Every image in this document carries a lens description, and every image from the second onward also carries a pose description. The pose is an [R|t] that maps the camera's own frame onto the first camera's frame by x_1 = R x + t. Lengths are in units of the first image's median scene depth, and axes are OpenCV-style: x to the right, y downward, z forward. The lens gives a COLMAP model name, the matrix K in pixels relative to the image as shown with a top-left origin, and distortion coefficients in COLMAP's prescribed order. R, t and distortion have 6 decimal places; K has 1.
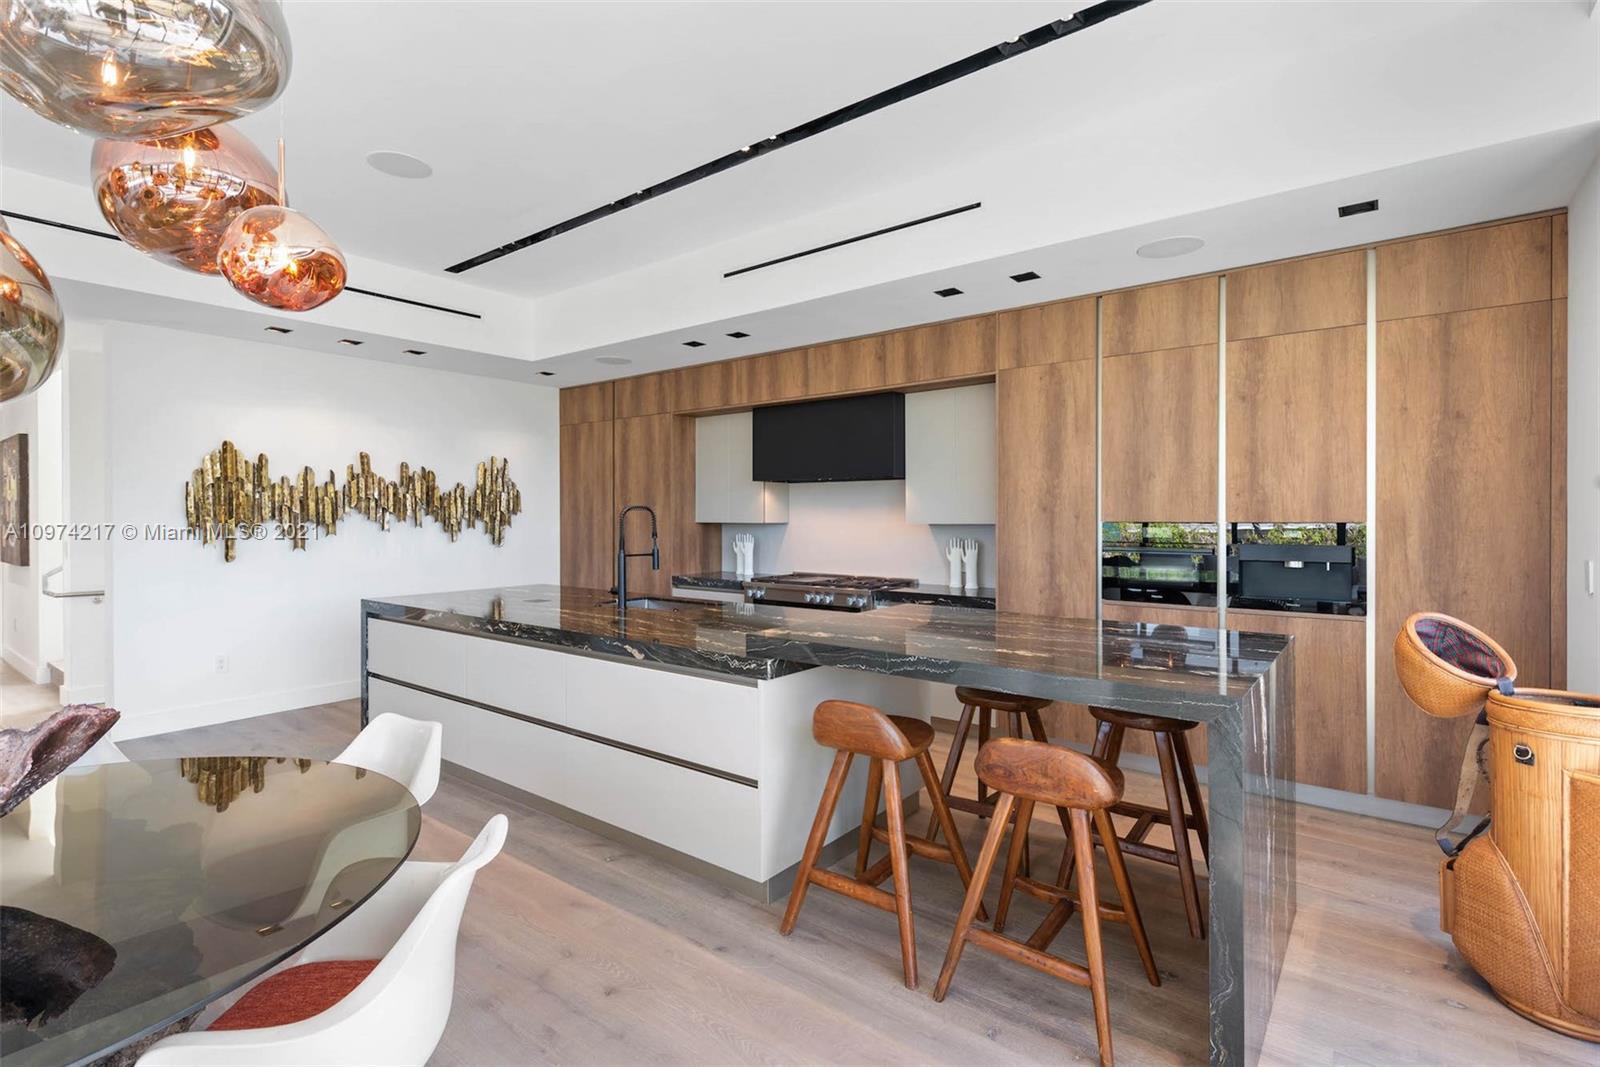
lens RADIAL K [[741.9, 0, 797.0], [0, 741.9, 526.9], [0, 0, 1]] dist [0.012357, -0.002604]
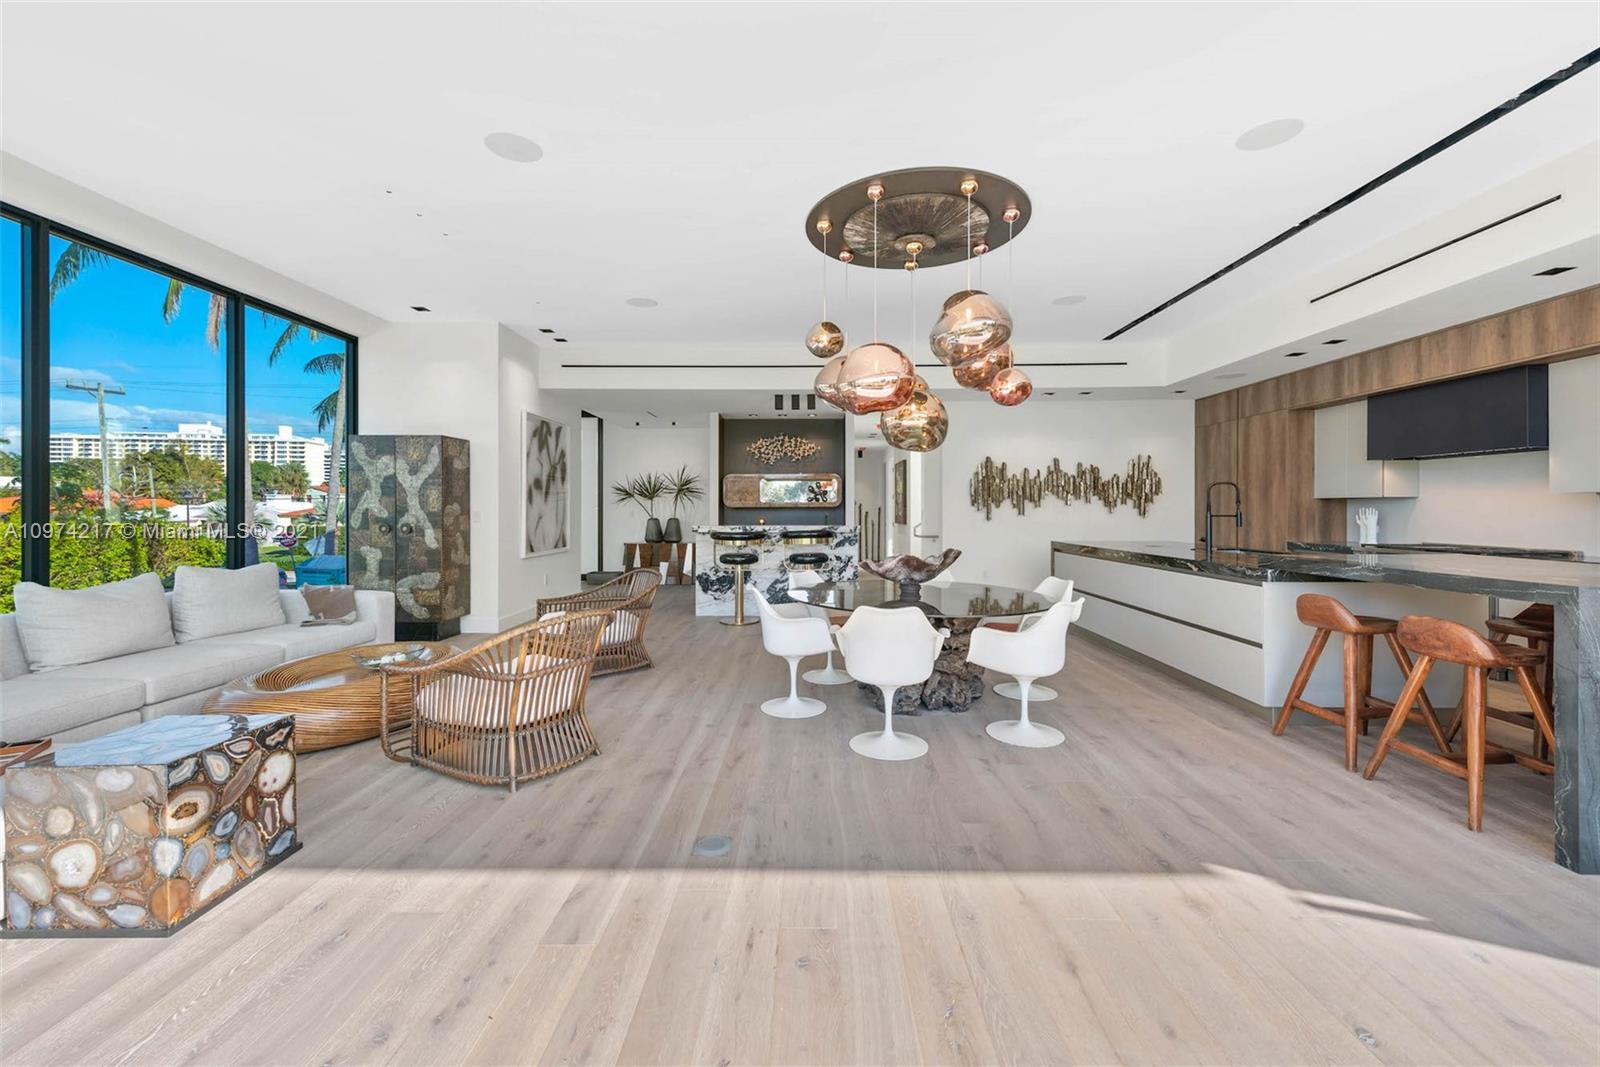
lens RADIAL K [[633.4, 0, 808.3], [0, 633.4, 503.9], [0, 0, 1]] dist [0.016152, -0.003719]
pose [[0.604536, -0.006134, -0.796554, 0.210567], [-0.011383, 0.999802, -0.016339, 0.032231], [0.796496, 0.018945, 0.604347, -0.291536]]
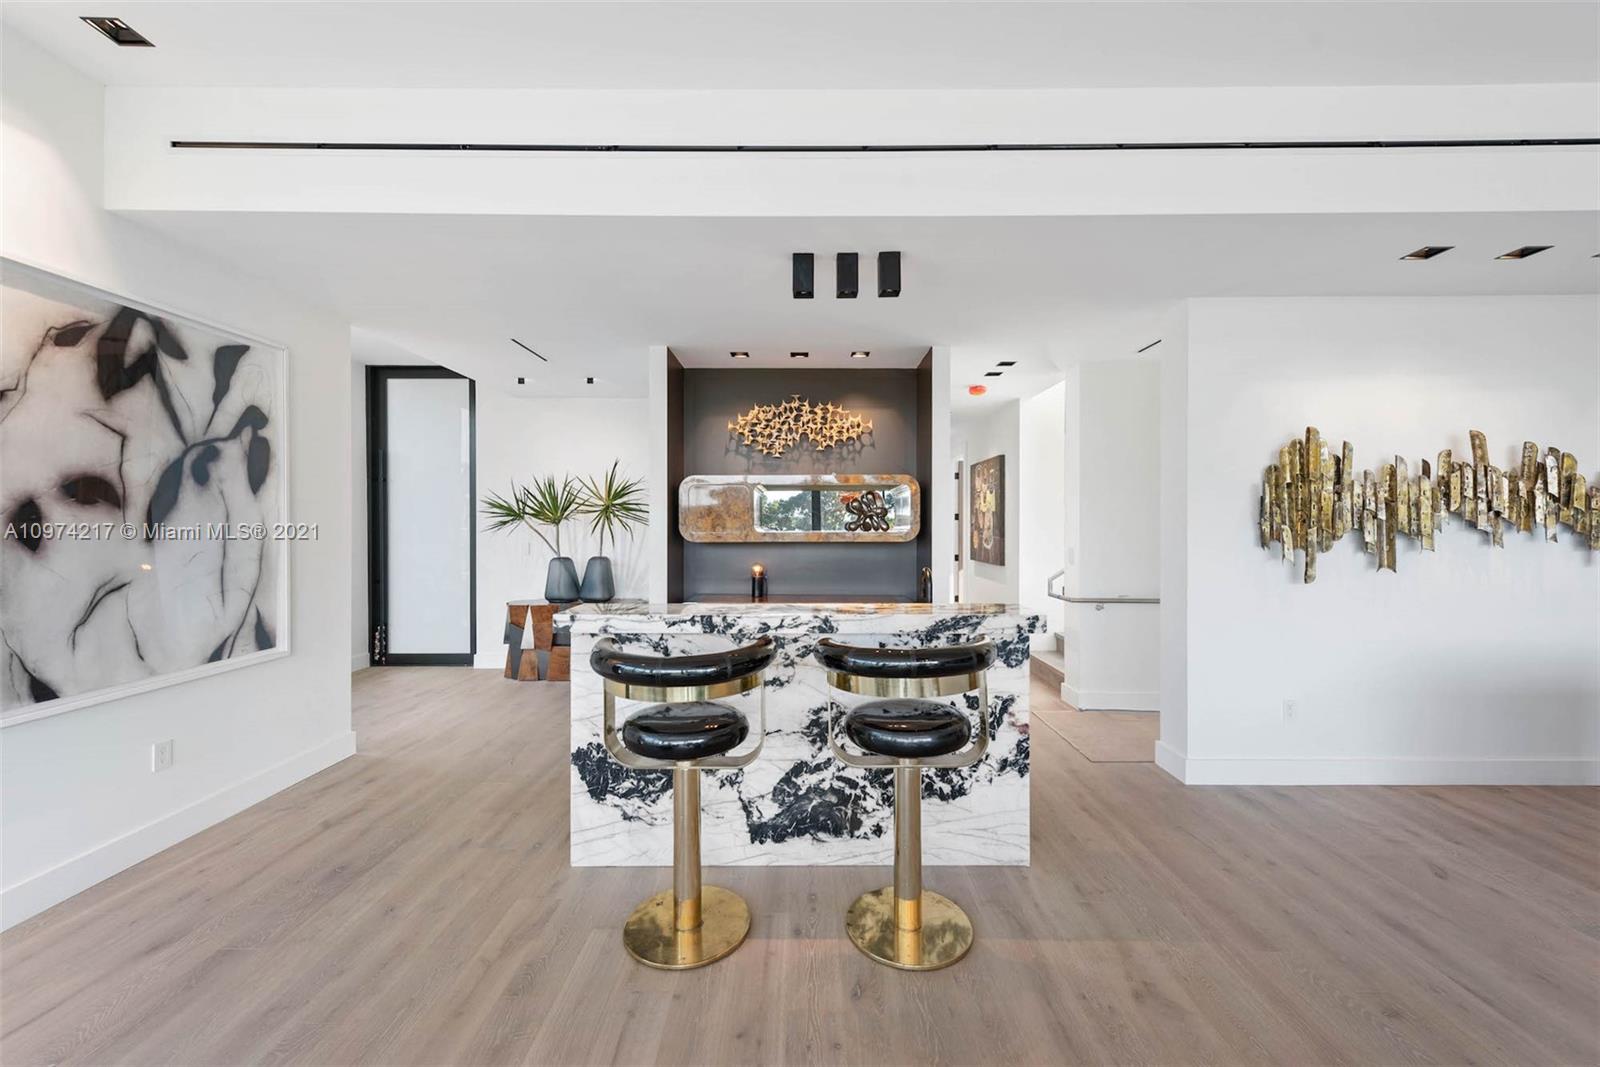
lens RADIAL K [[633.4, 0, 804.0], [0, 633.4, 526.9], [0, 0, 1]] dist [0.016152, -0.003719]
pose [[0.607648, 0.004591, -0.794193, -0.488548], [-0.012630, 0.999913, -0.003883, -0.001938], [0.794106, 0.012390, 0.607653, 0.159293]]
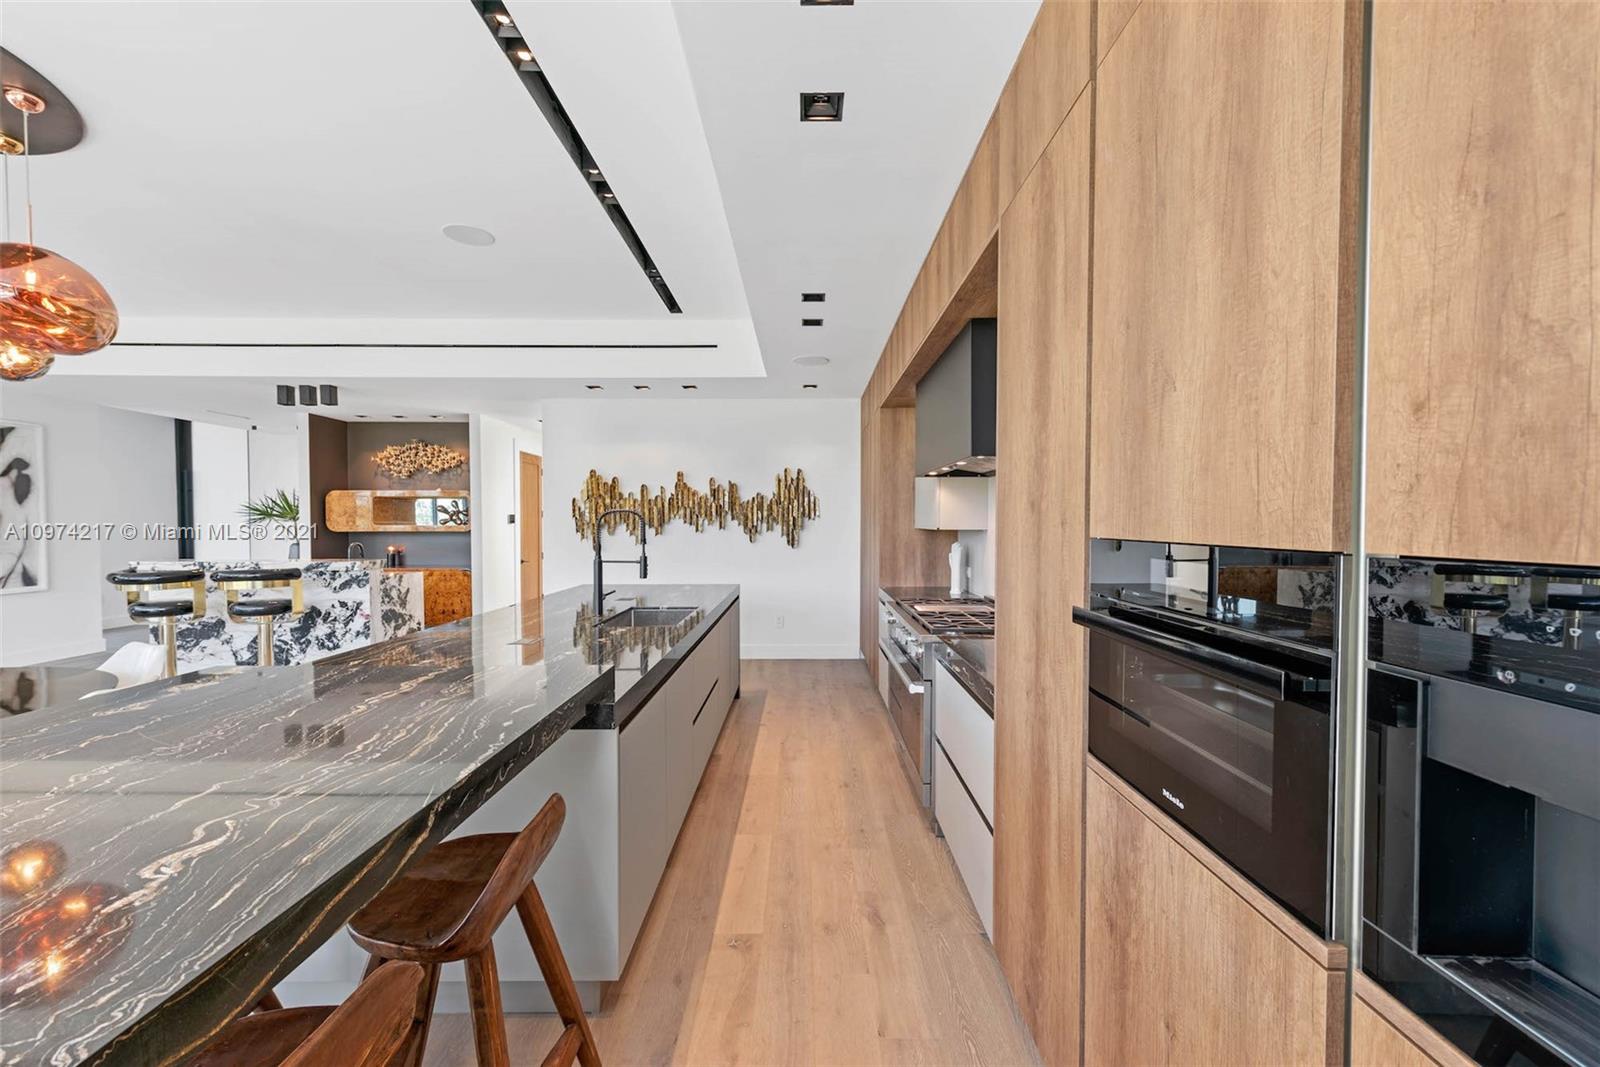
lens RADIAL K [[633.4, 0, 794.9], [0, 633.4, 533.5], [0, 0, 1]] dist [0.016152, -0.003719]
pose [[0.607602, 0.015707, -0.794086, 0.411884], [-0.013493, 0.999864, 0.009453, -0.005565], [0.794127, 0.004971, 0.607732, 0.490474]]
